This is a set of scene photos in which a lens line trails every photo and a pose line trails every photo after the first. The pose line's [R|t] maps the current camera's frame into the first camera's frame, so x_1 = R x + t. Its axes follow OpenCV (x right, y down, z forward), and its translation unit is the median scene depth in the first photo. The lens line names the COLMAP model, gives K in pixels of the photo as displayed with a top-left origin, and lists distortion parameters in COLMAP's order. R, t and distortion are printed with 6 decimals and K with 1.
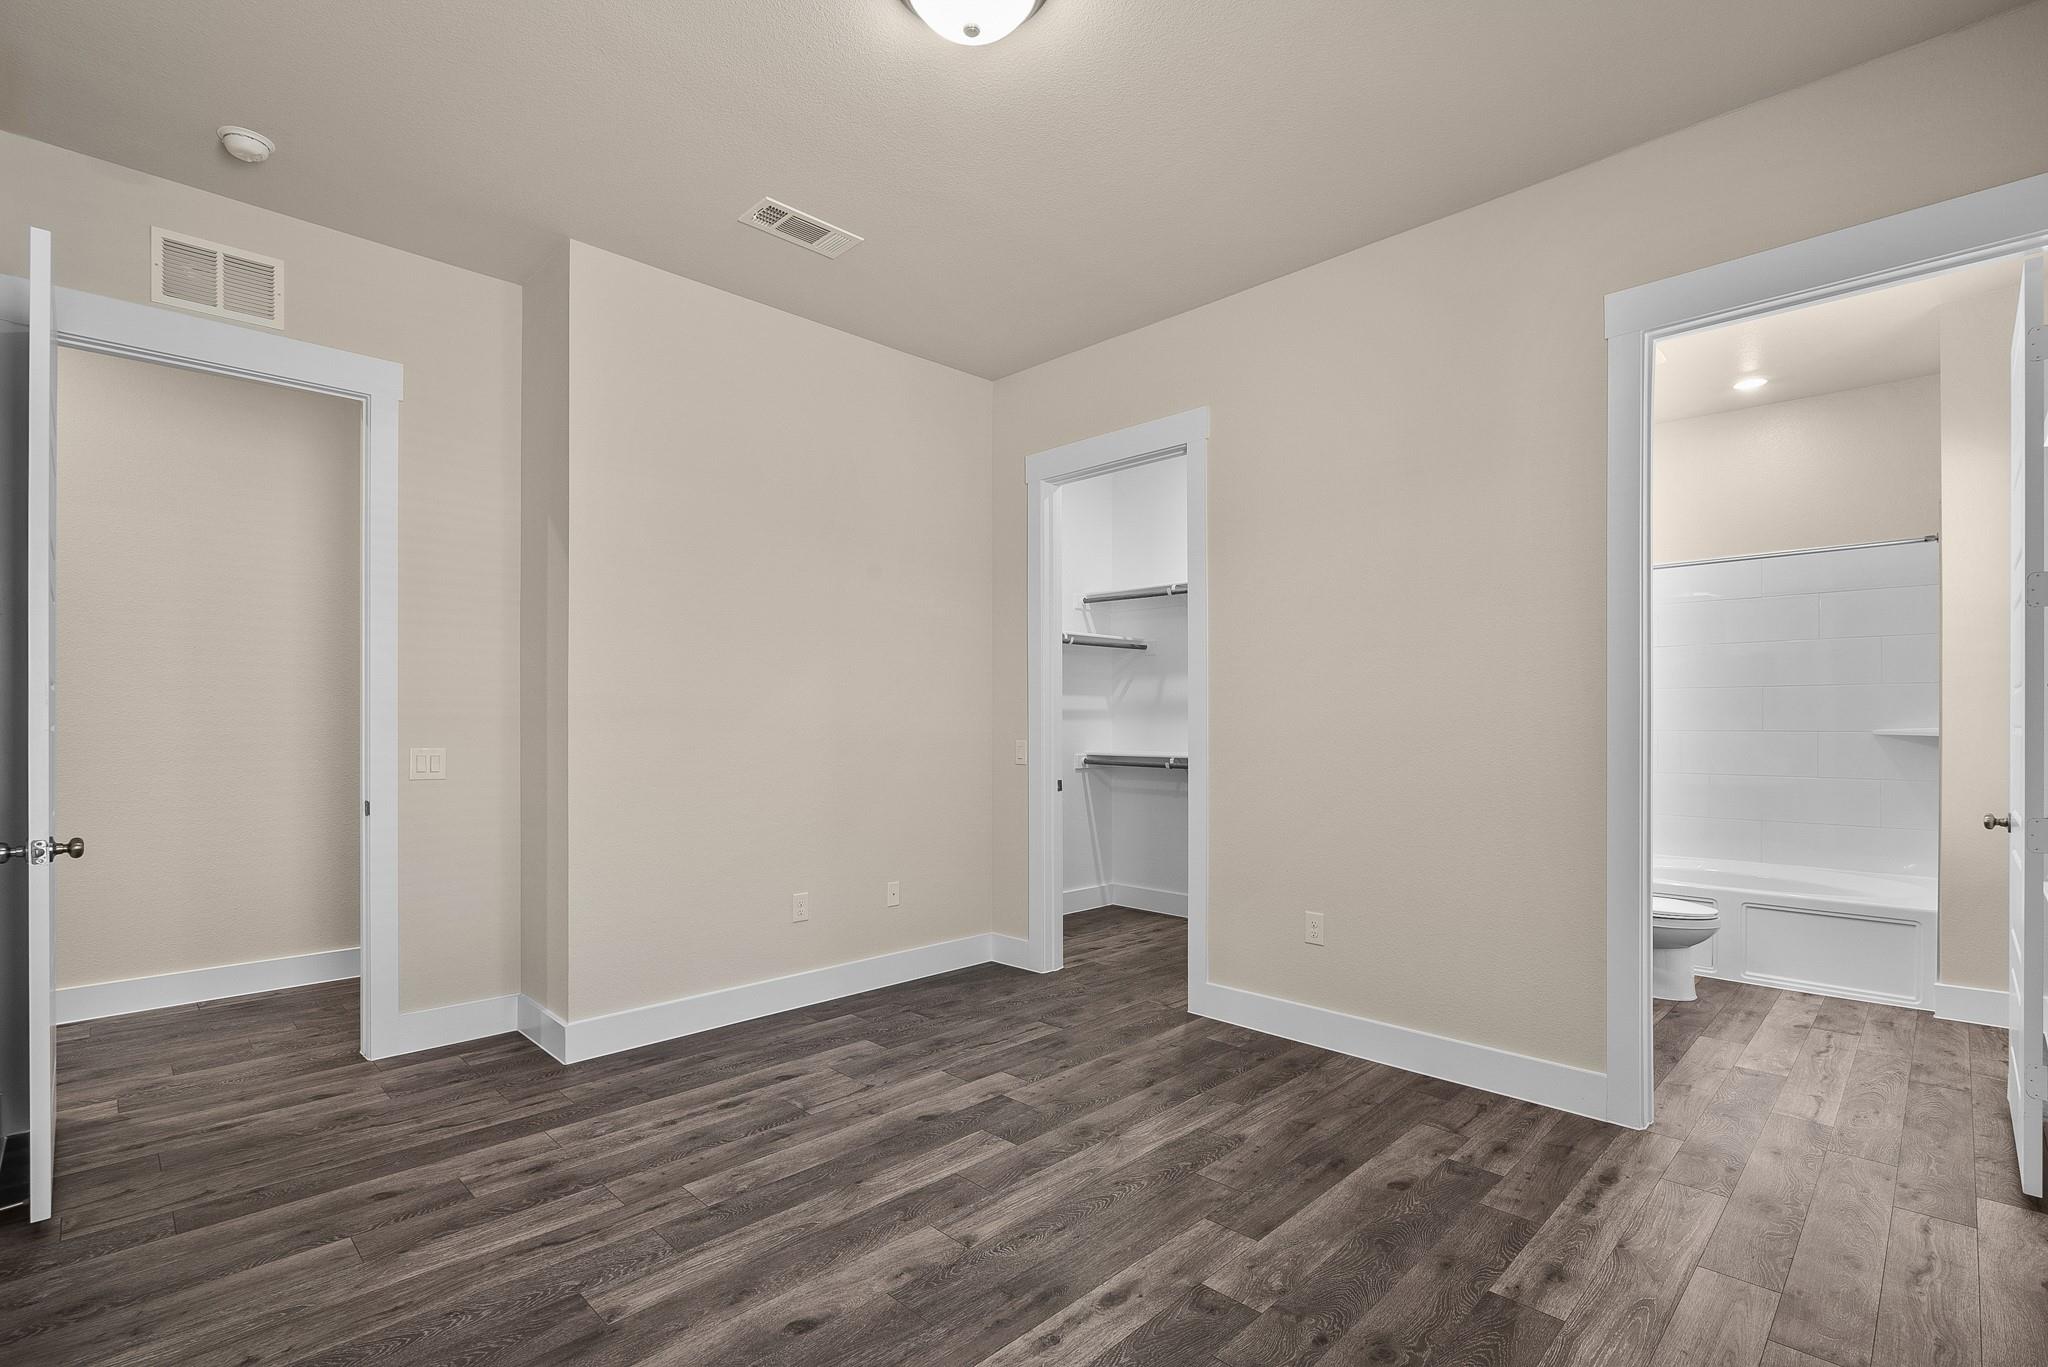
lens RADIAL K [[936.7, 0, 1019.0], [0, 936.7, 727.7], [0, 0, 1]] dist [-0.013378, 0.001491]
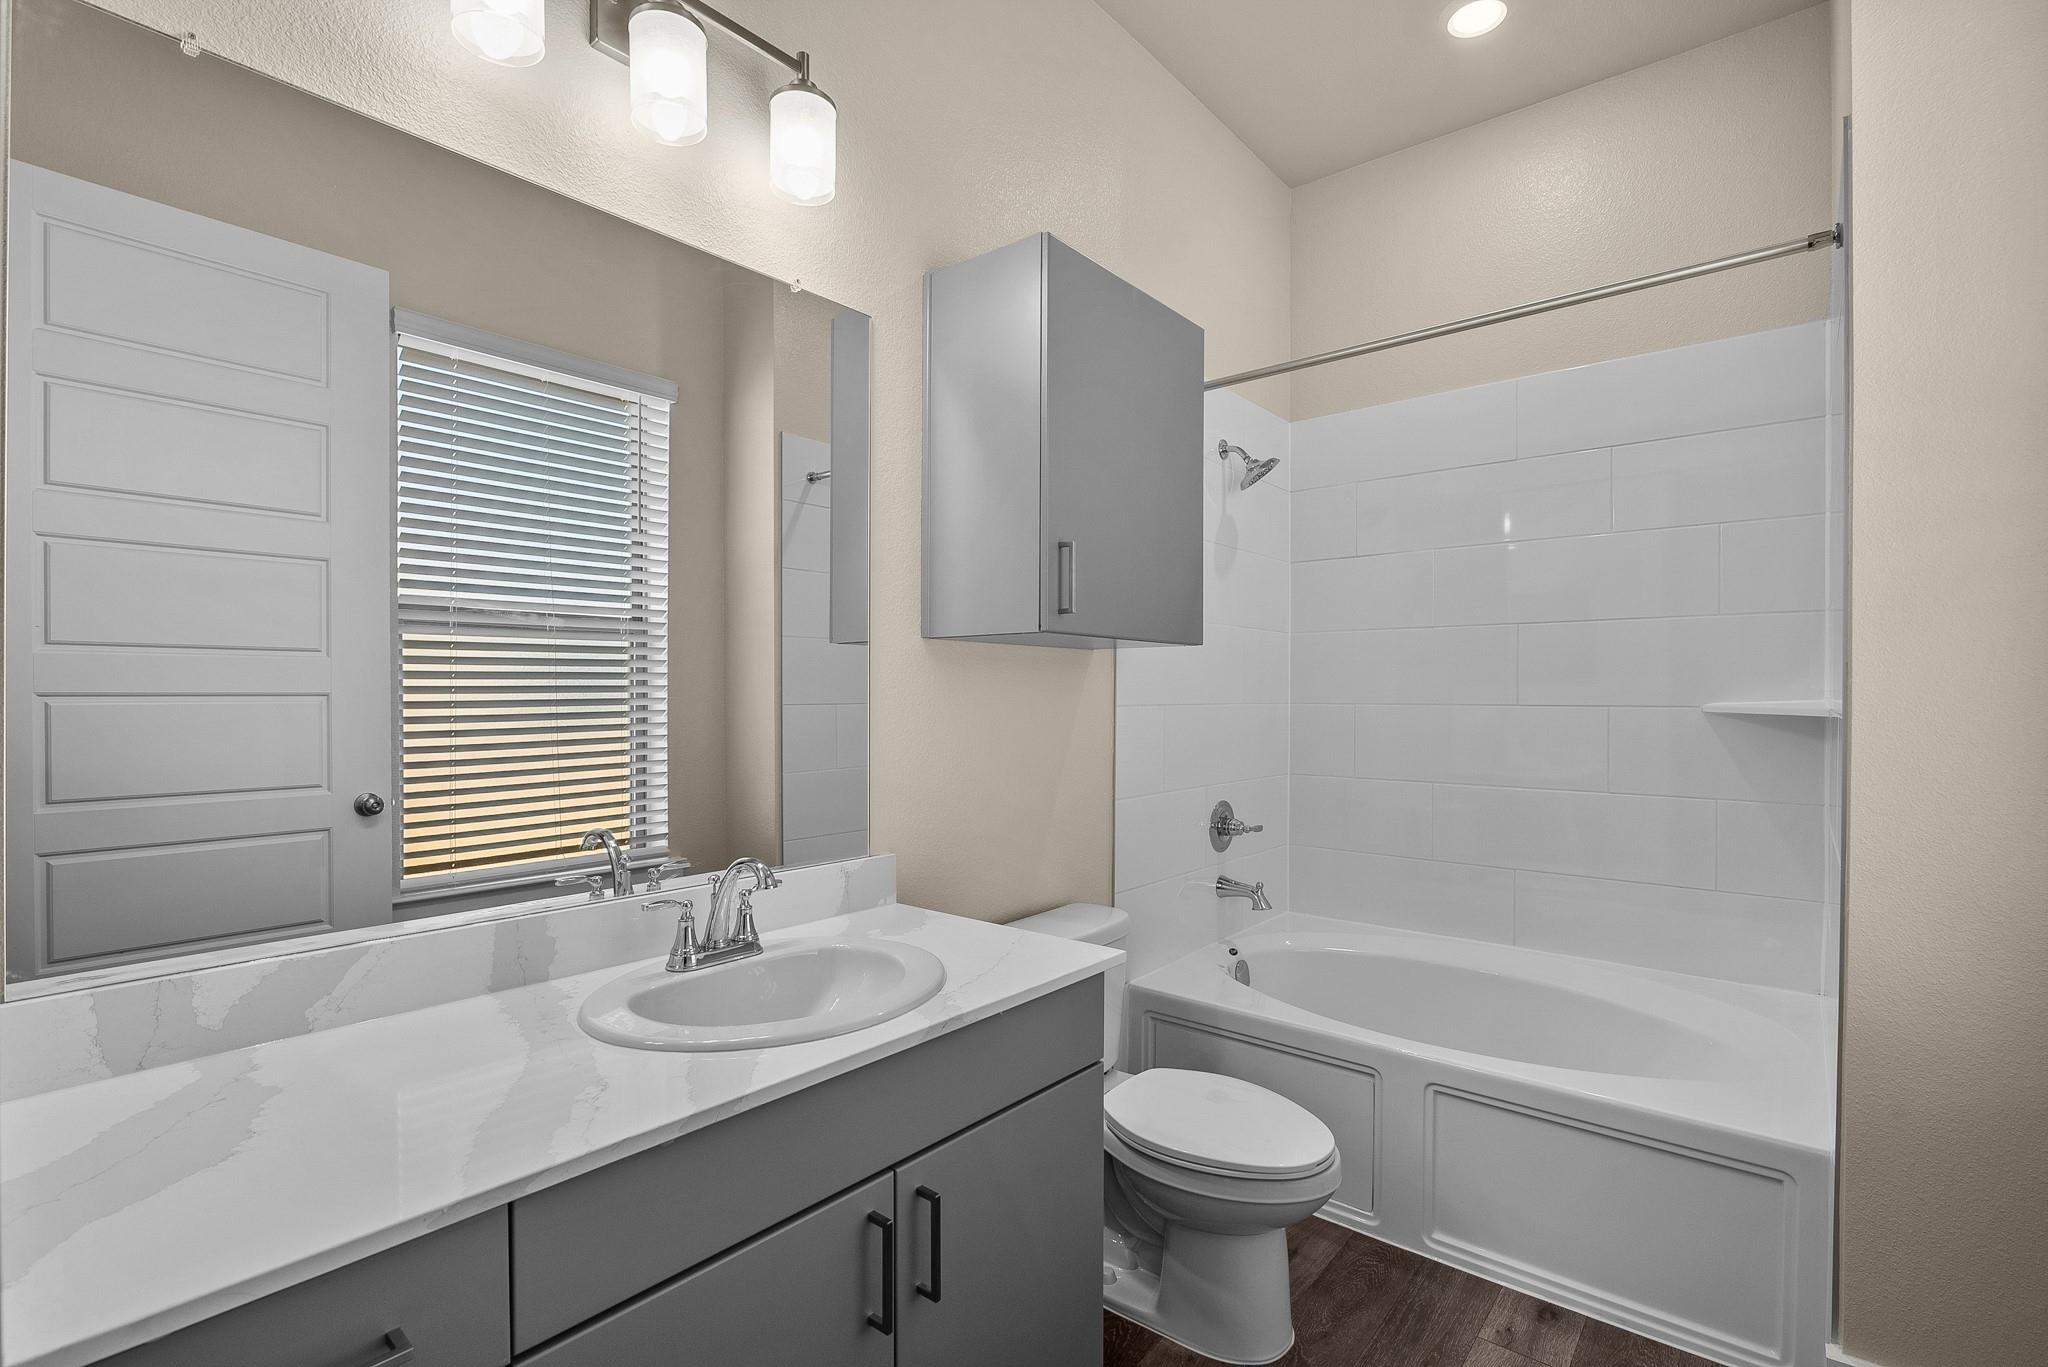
lens RADIAL K [[936.7, 0, 1033.9], [0, 936.7, 695.0], [0, 0, 1]] dist [-0.013378, 0.001491]
pose [[0.998233, 0.005880, 0.059129, 0.512988], [-0.005588, 0.999971, -0.005099, 0.002671], [-0.059158, 0.004759, 0.998237, 0.511183]]
